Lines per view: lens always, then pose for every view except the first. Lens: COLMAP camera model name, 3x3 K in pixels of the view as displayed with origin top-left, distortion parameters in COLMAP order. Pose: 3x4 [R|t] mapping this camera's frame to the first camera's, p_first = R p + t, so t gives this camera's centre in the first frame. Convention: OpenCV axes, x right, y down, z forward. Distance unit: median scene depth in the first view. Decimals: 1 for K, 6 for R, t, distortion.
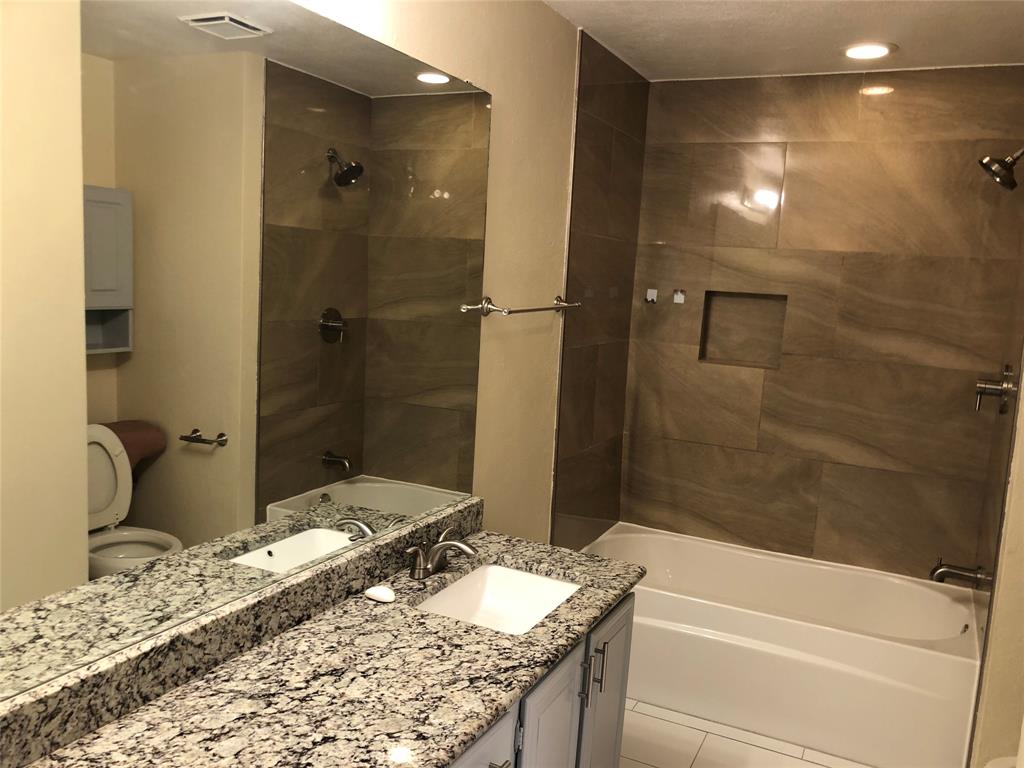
lens RADIAL K [[845.8, 0, 504.7], [0, 845.8, 389.0], [0, 0, 1]] dist [0.042719, -0.035248]
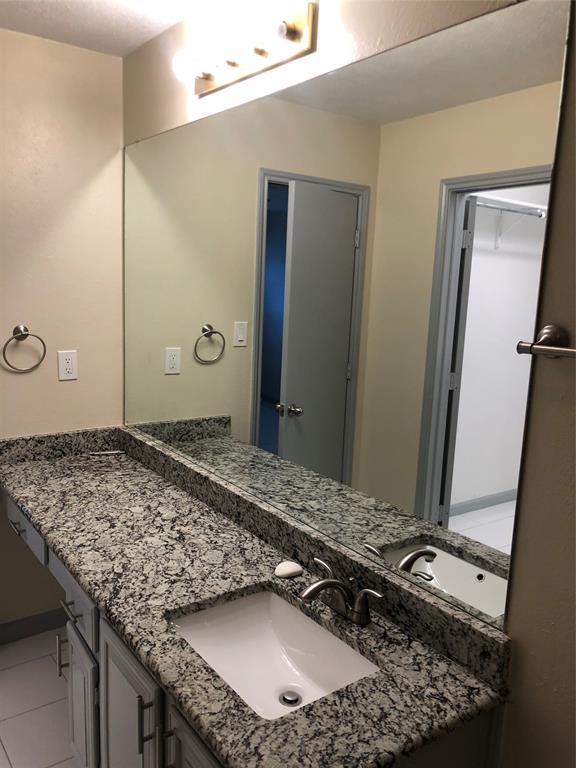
lens RADIAL K [[634.3, 0, 281.8], [0, 634.3, 378.6], [0, 0, 1]] dist [0.042719, -0.035248]
pose [[-0.457616, 0.066243, -0.886679, 0.682822], [-0.185102, 0.968275, 0.167870, -0.165167], [0.869670, 0.240945, -0.430836, 1.507349]]
